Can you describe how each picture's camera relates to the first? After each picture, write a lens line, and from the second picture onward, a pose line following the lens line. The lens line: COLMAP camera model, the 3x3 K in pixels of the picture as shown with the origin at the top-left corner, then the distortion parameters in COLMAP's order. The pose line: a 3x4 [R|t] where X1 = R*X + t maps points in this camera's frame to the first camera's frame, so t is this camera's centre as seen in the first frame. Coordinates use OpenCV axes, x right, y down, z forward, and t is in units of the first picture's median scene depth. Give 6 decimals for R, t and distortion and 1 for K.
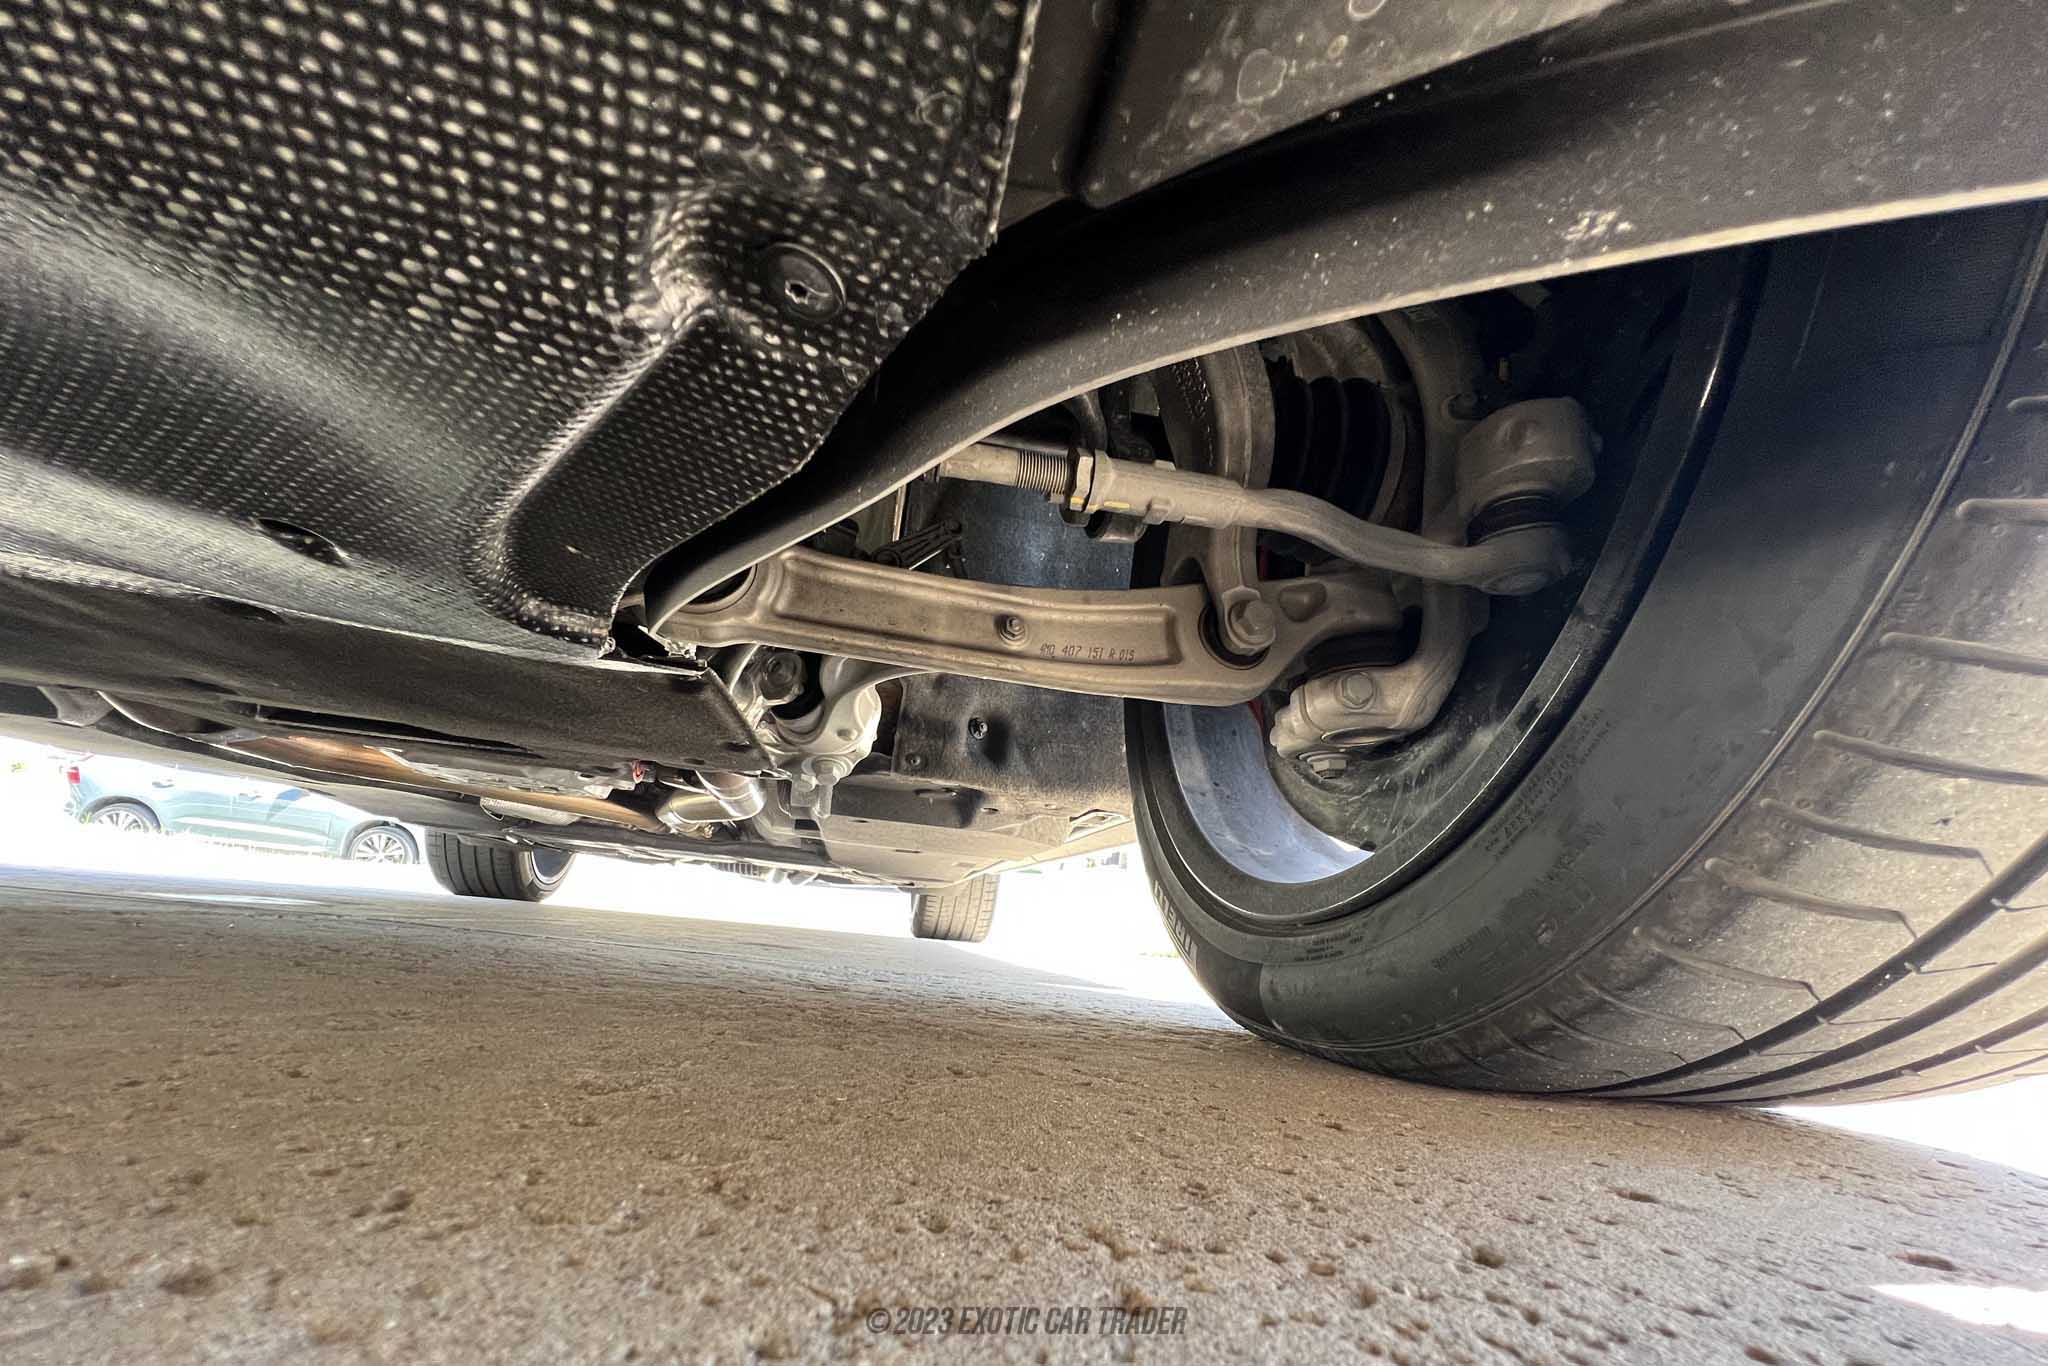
lens RADIAL K [[931.2, 0, 977.4], [0, 931.2, 684.5], [0, 0, 1]] dist [-0.005741, 0.001045]
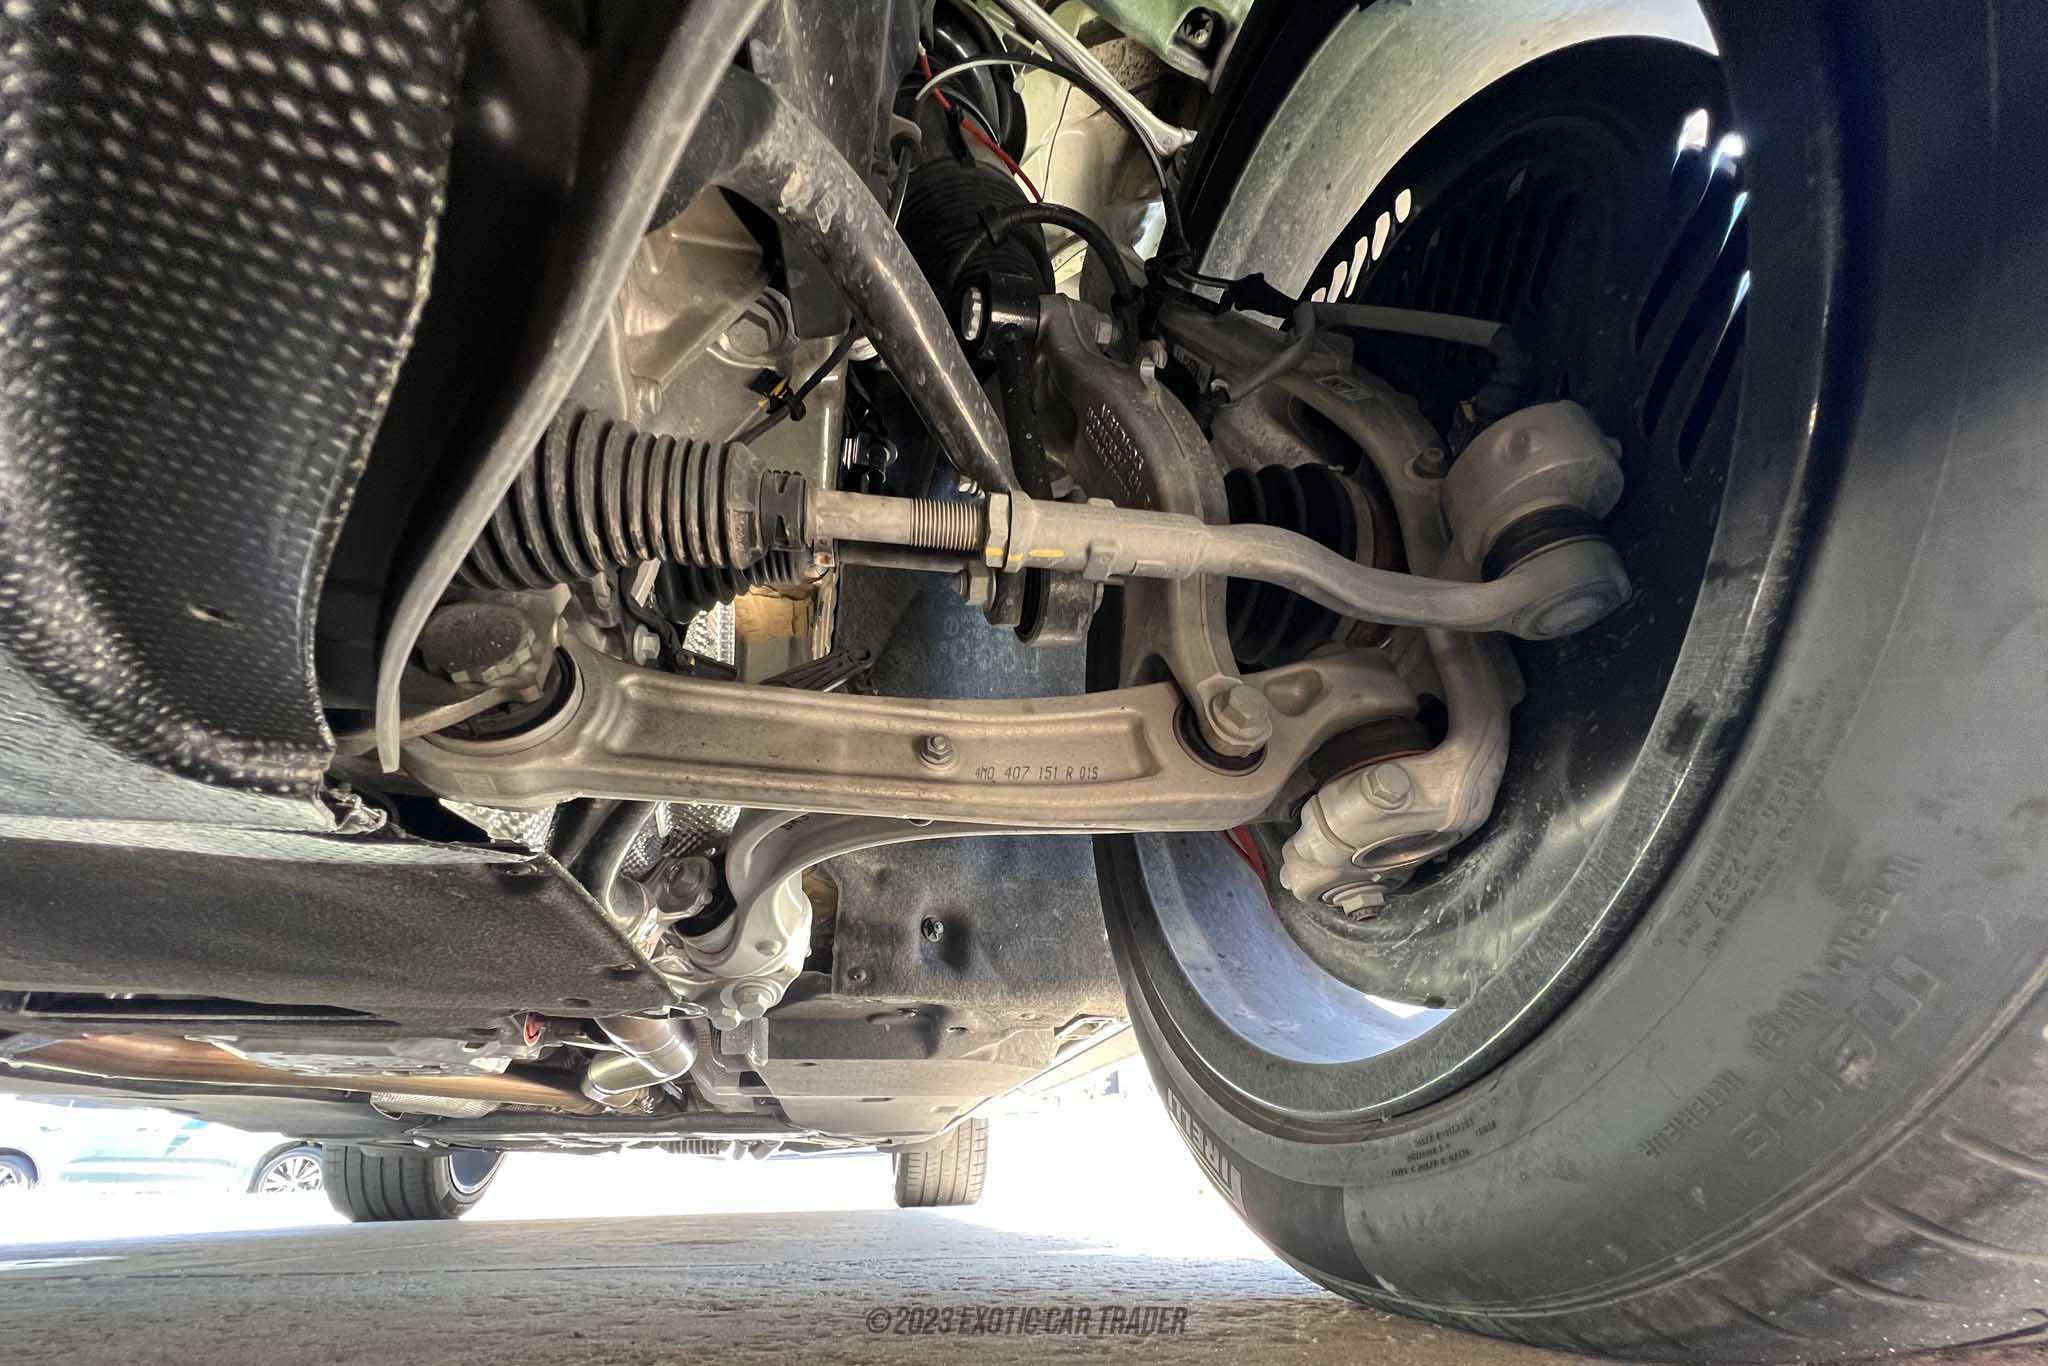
lens RADIAL K [[931.2, 0, 977.4], [0, 931.2, 684.5], [0, 0, 1]] dist [-0.005741, 0.001045]
pose [[0.993531, -0.099375, 0.054964, 0.027834], [0.109567, 0.966068, -0.233895, 0.056443], [-0.029856, 0.238404, 0.970707, 0.196723]]
